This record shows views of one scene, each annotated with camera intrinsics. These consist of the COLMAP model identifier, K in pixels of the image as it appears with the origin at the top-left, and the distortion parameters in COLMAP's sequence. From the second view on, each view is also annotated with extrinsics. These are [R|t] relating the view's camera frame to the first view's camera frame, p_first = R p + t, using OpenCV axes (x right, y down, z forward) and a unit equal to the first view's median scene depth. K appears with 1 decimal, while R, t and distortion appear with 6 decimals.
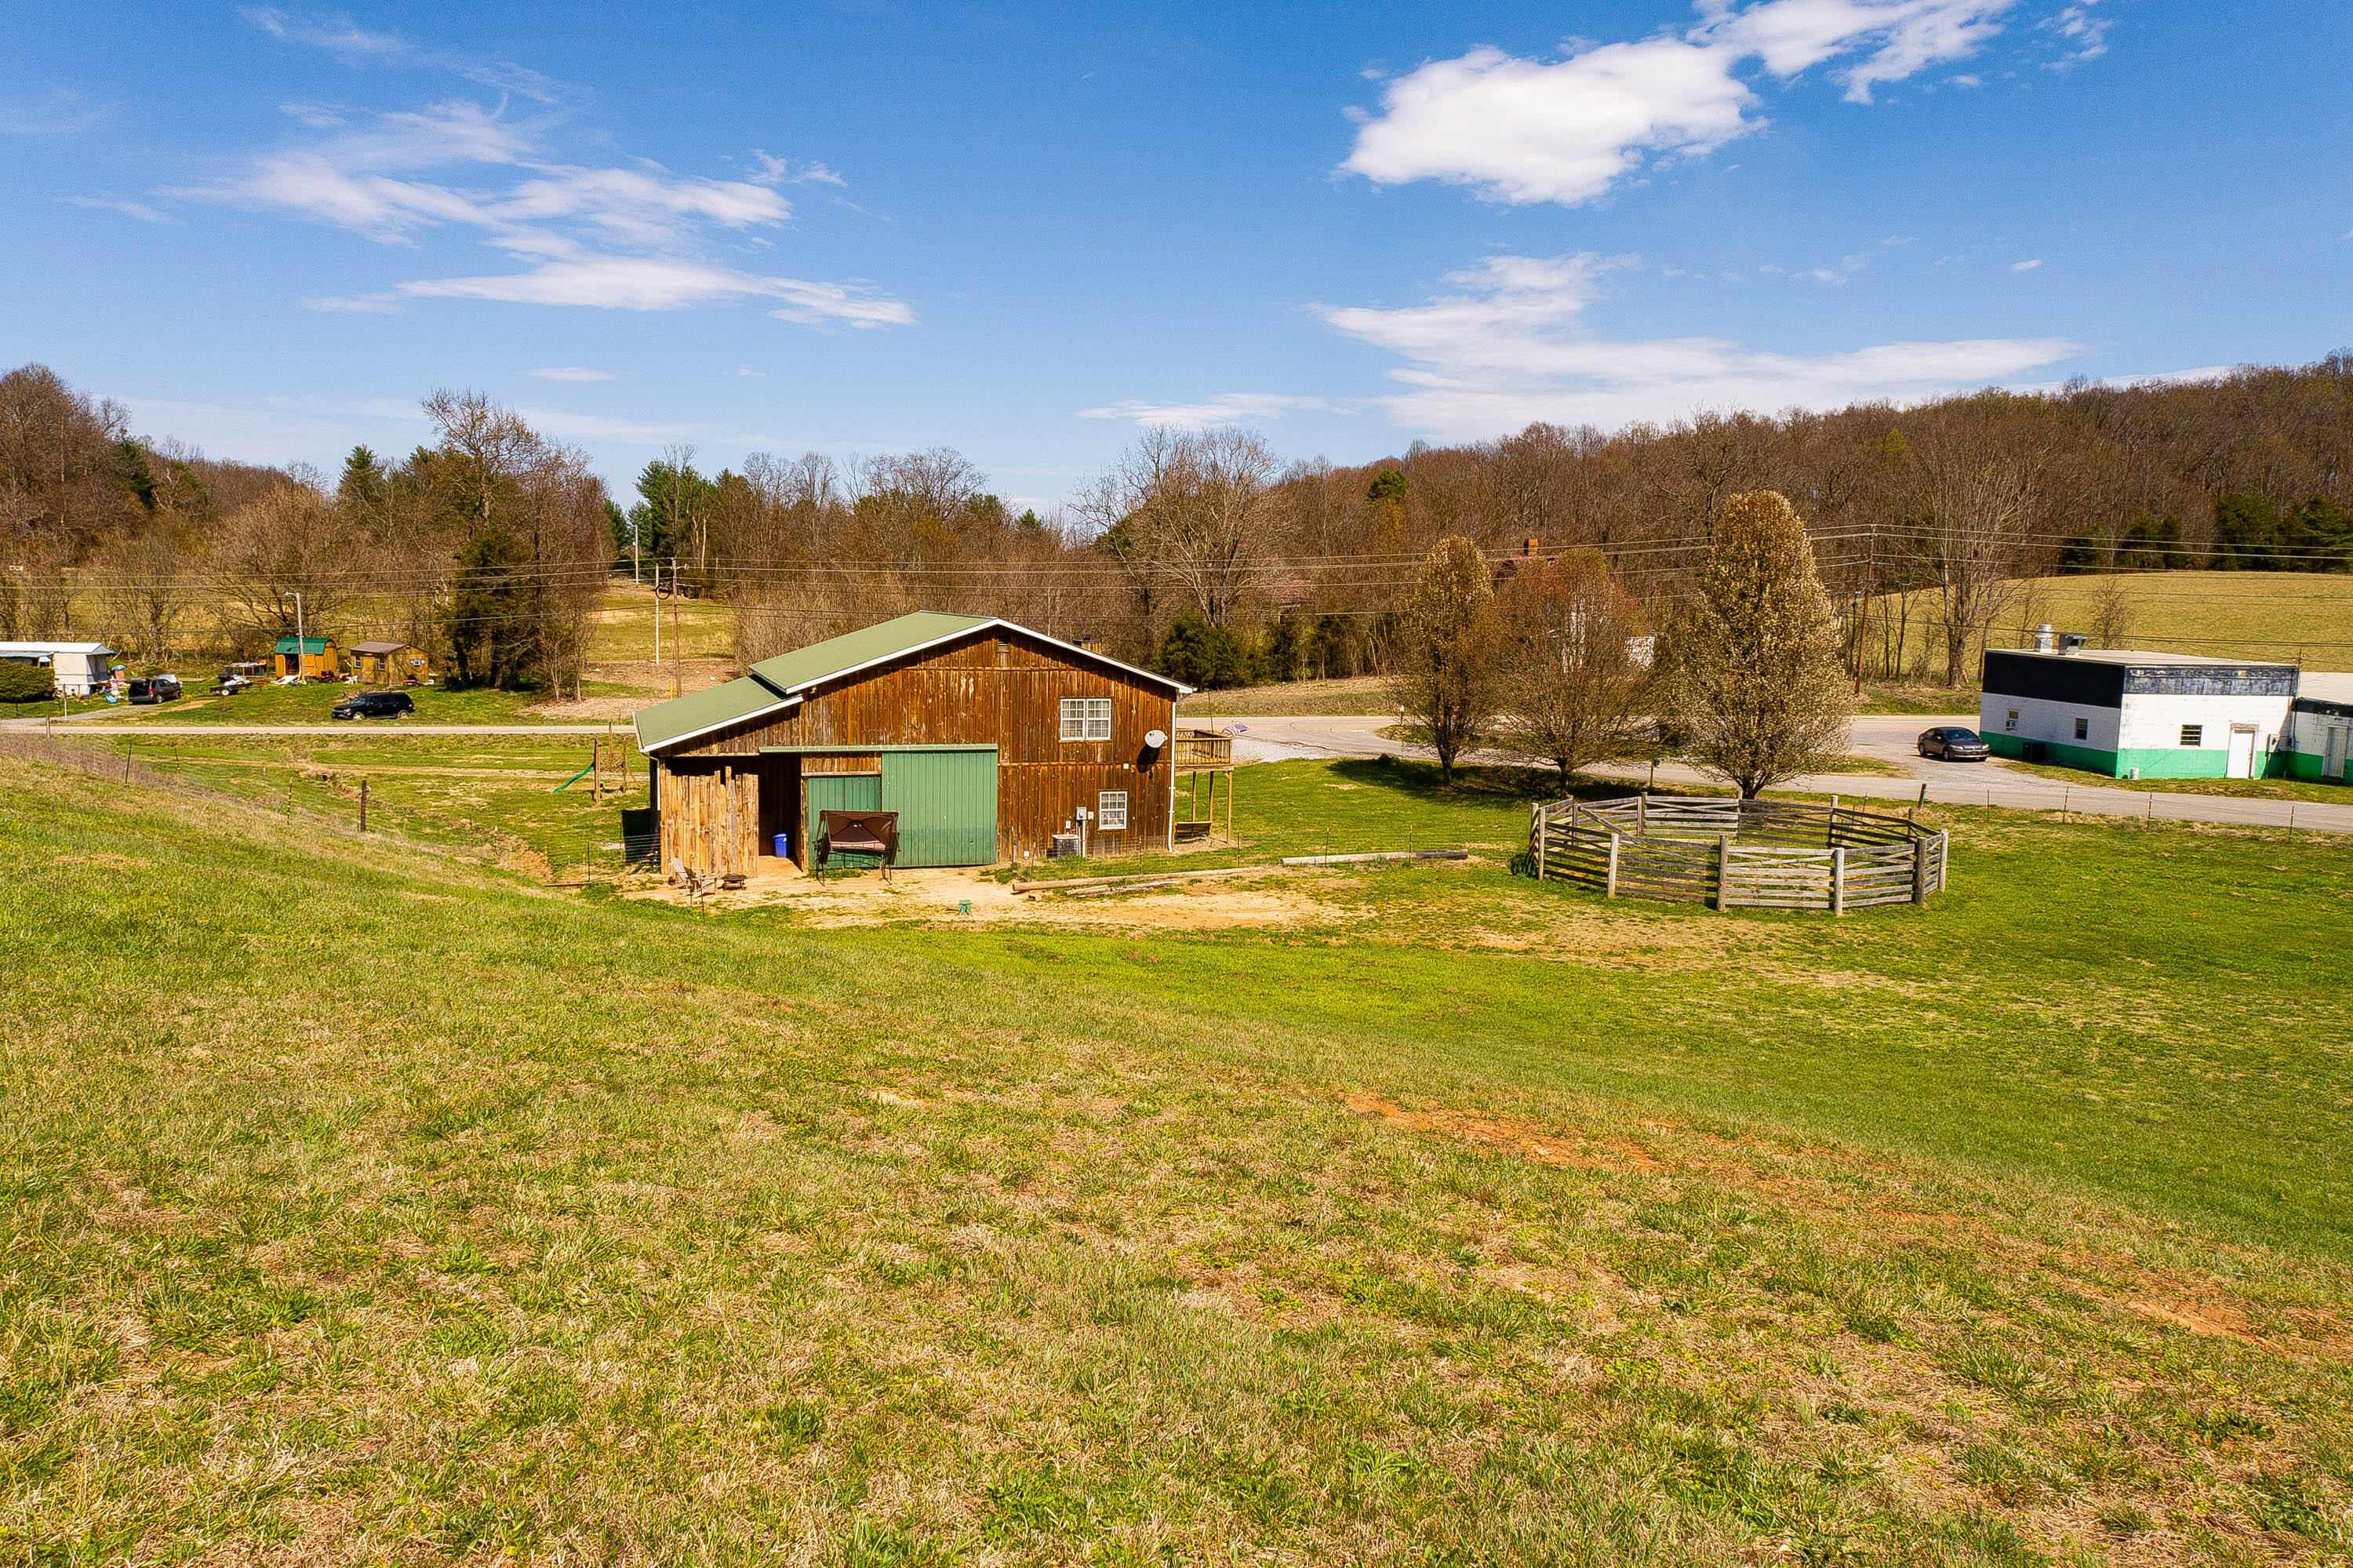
lens RADIAL K [[1588.6, 0, 1184.0], [0, 1588.6, 763.2], [0, 0, 1]] dist [-0.003193, 0.013202]
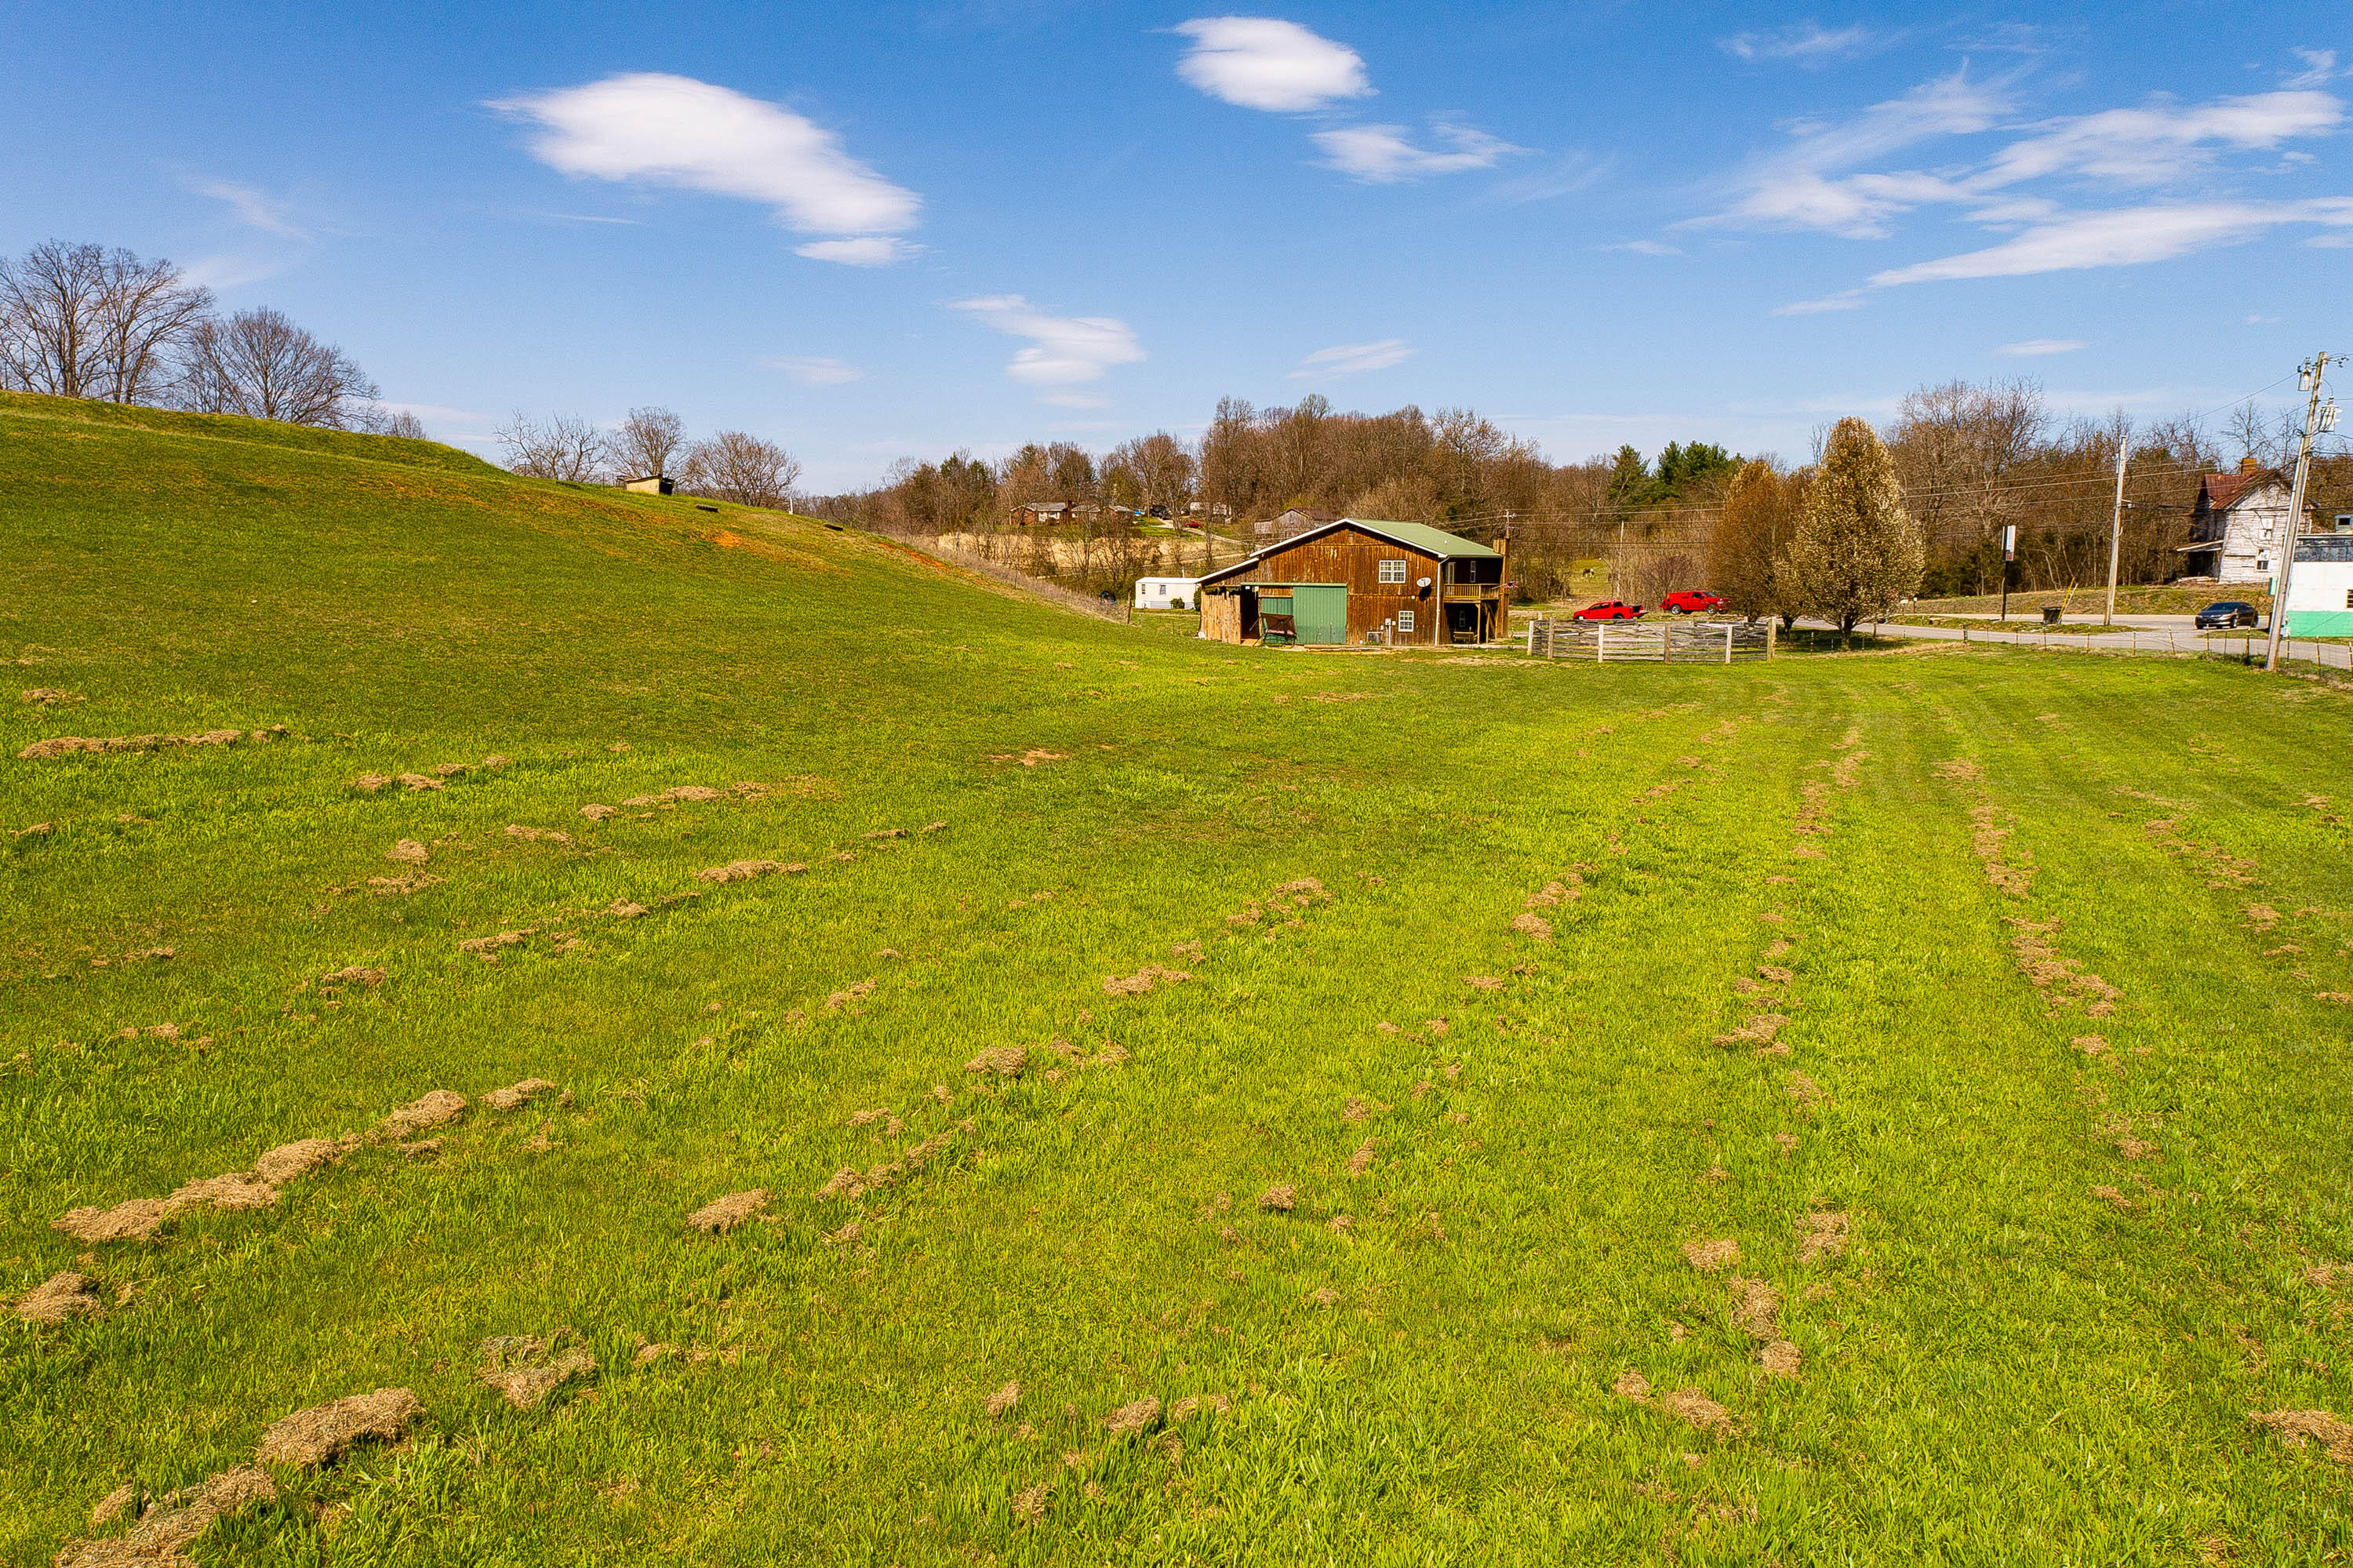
lens RADIAL K [[1588.6, 0, 1188.3], [0, 1588.6, 773.8], [0, 0, 1]] dist [-0.003193, 0.013202]
pose [[0.669271, 0.081017, -0.738588, 1.107046], [-0.070378, 0.996481, 0.045532, 0.133120], [0.739678, 0.021507, 0.672618, -0.409933]]
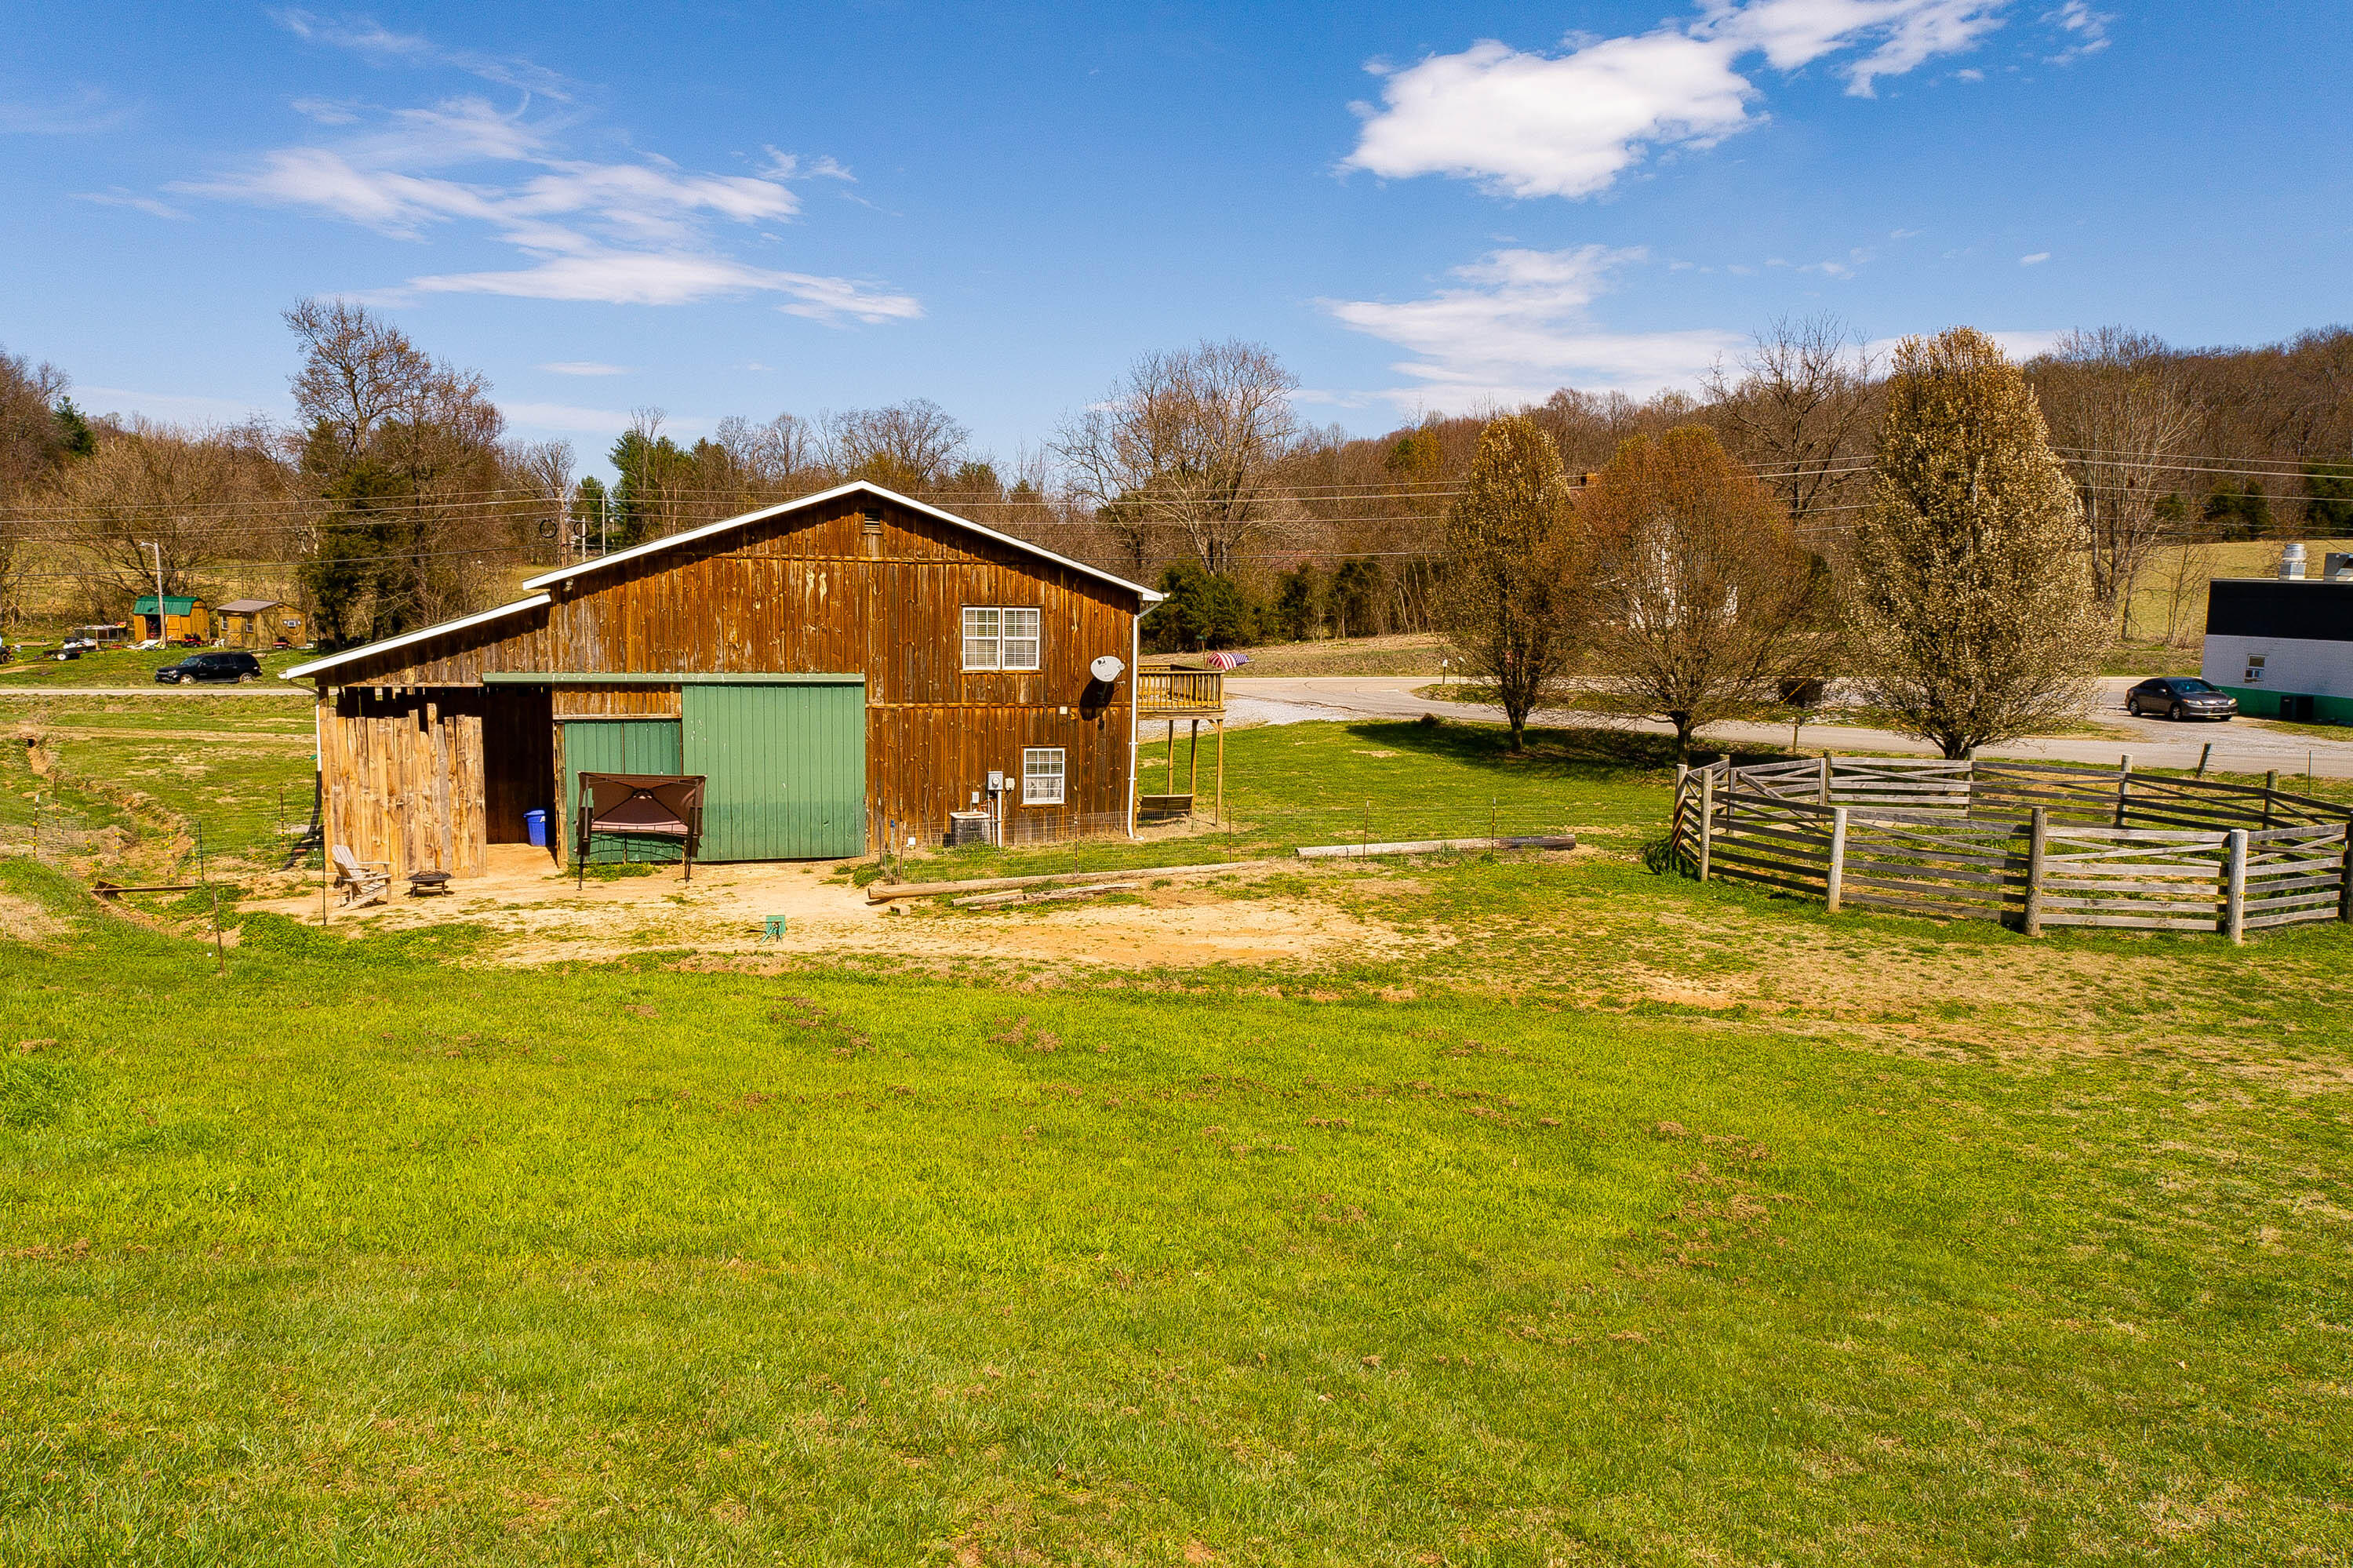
lens RADIAL K [[1588.6, 0, 1178.9], [0, 1588.6, 756.2], [0, 0, 1]] dist [-0.003193, 0.013202]
pose [[0.999958, 0.000120, -0.009168, 0.017193], [-0.000127, 1.000000, -0.000736, 0.020563], [0.009168, 0.000737, 0.999958, 0.314511]]
